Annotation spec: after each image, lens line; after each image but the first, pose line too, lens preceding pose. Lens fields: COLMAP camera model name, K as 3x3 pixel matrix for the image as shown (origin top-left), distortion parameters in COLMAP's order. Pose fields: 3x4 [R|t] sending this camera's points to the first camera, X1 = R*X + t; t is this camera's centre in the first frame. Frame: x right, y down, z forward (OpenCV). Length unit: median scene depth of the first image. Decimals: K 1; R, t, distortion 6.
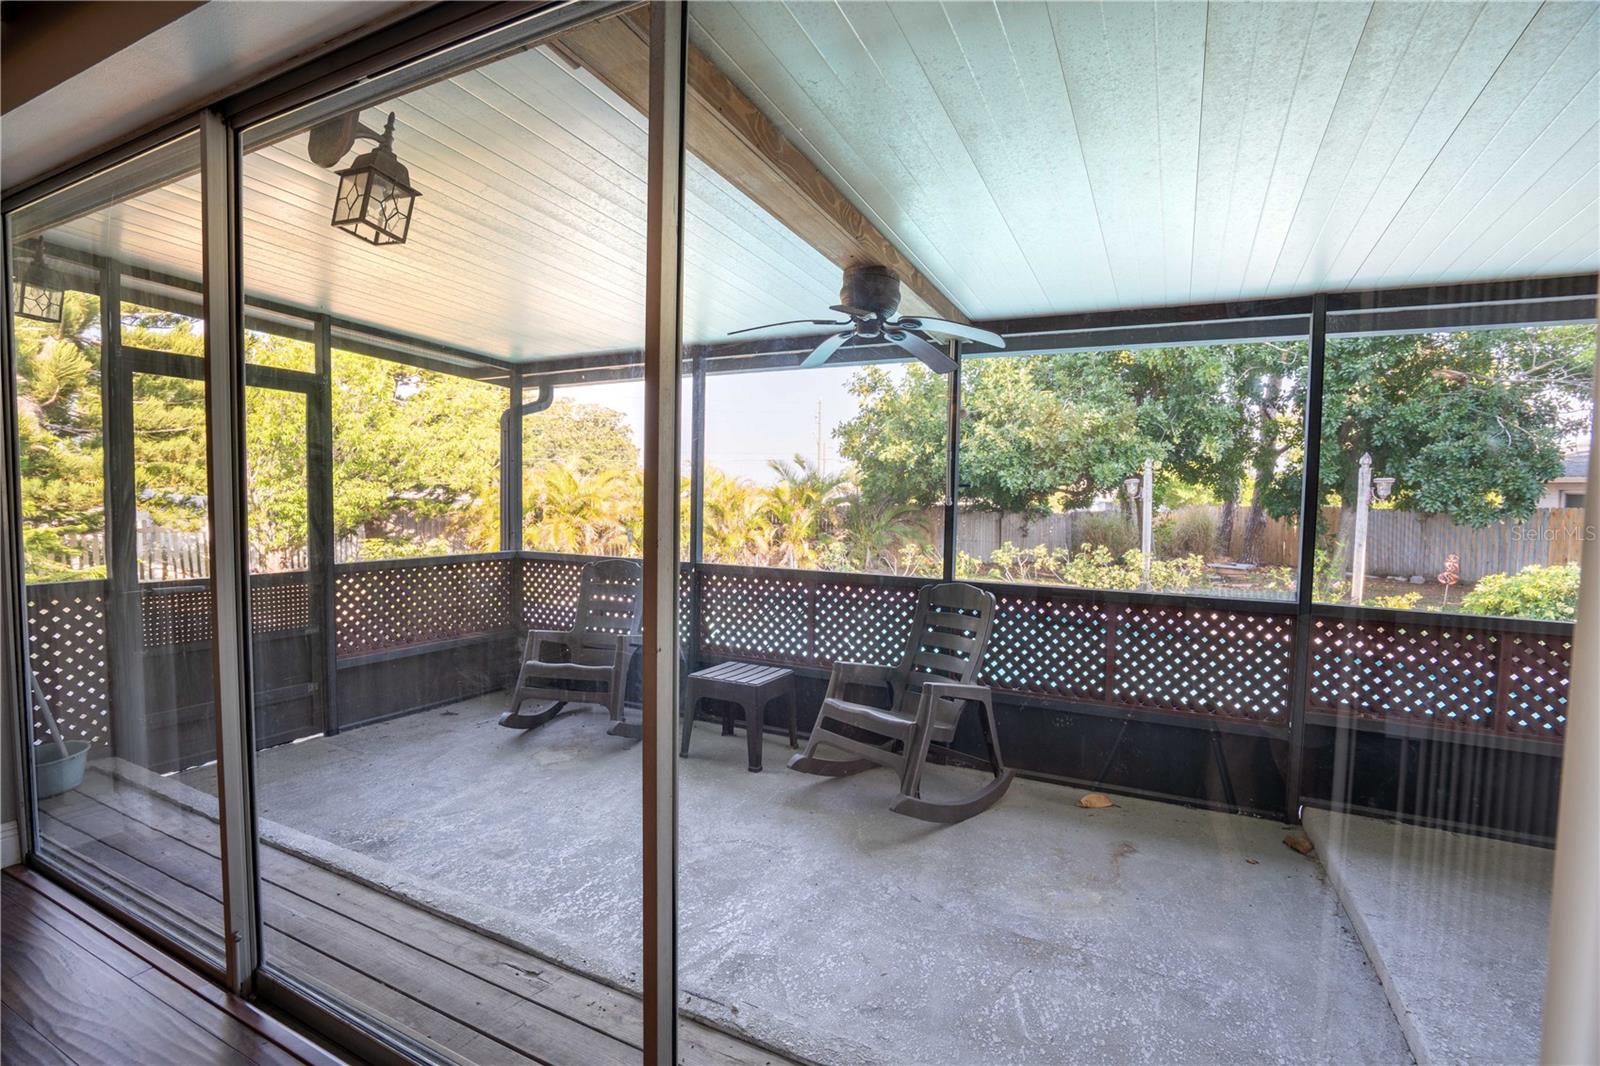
lens RADIAL K [[744.8, 0, 798.0], [0, 744.8, 531.1], [0, 0, 1]] dist [-0.047462, 0.011732]
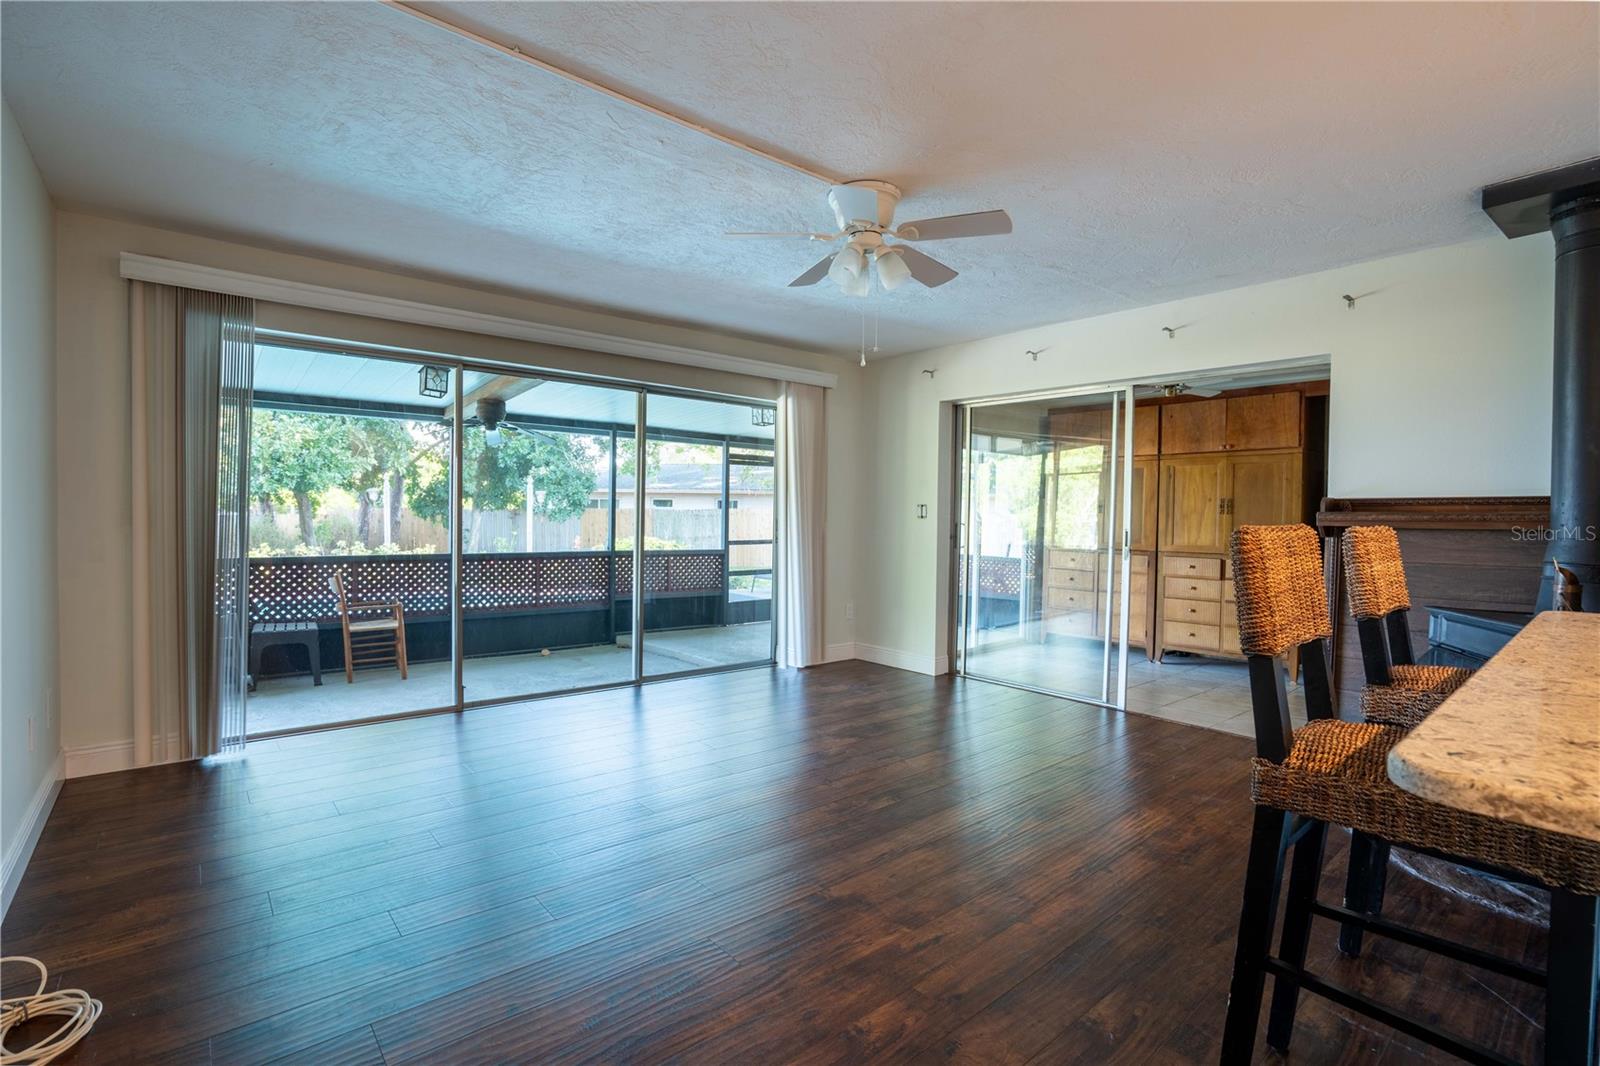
lens RADIAL K [[744.8, 0, 793.1], [0, 744.8, 529.4], [0, 0, 1]] dist [-0.047462, 0.011732]
pose [[0.397188, -0.031866, 0.917184, -0.891756], [0.037301, 0.999132, 0.018560, 0.007953], [-0.916979, 0.026840, 0.398032, -0.339707]]
